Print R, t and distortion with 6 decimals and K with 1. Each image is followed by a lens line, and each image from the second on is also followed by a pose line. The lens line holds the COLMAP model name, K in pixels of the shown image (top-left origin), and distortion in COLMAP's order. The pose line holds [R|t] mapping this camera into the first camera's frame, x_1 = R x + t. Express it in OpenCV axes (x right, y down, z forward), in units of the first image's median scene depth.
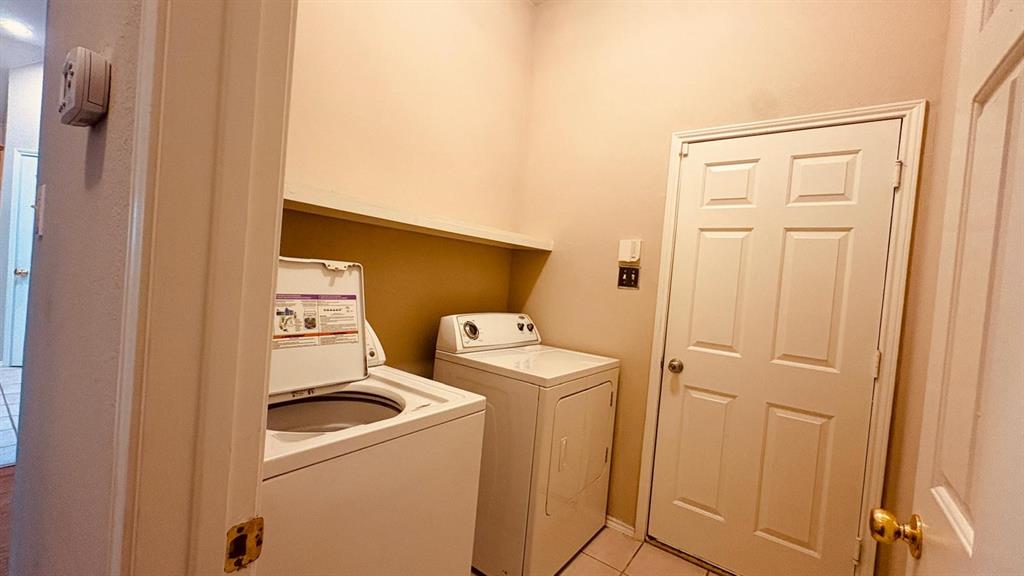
lens RADIAL K [[410.3, 0, 511.1], [0, 410.3, 287.2], [0, 0, 1]] dist [0.000129, 0.000117]
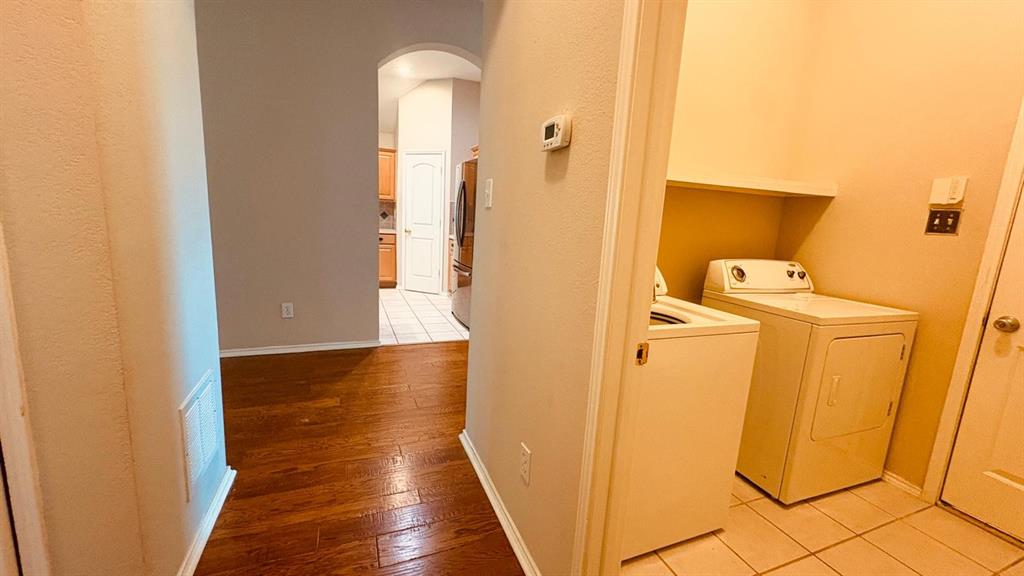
lens RADIAL K [[410.3, 0, 511.1], [0, 410.3, 287.2], [0, 0, 1]] dist [0.000129, 0.000117]
pose [[0.851267, 0.052686, -0.522081, -0.037426], [0.004628, 0.994154, 0.107870, 0.017017], [0.524712, -0.094242, 0.846047, -0.261363]]
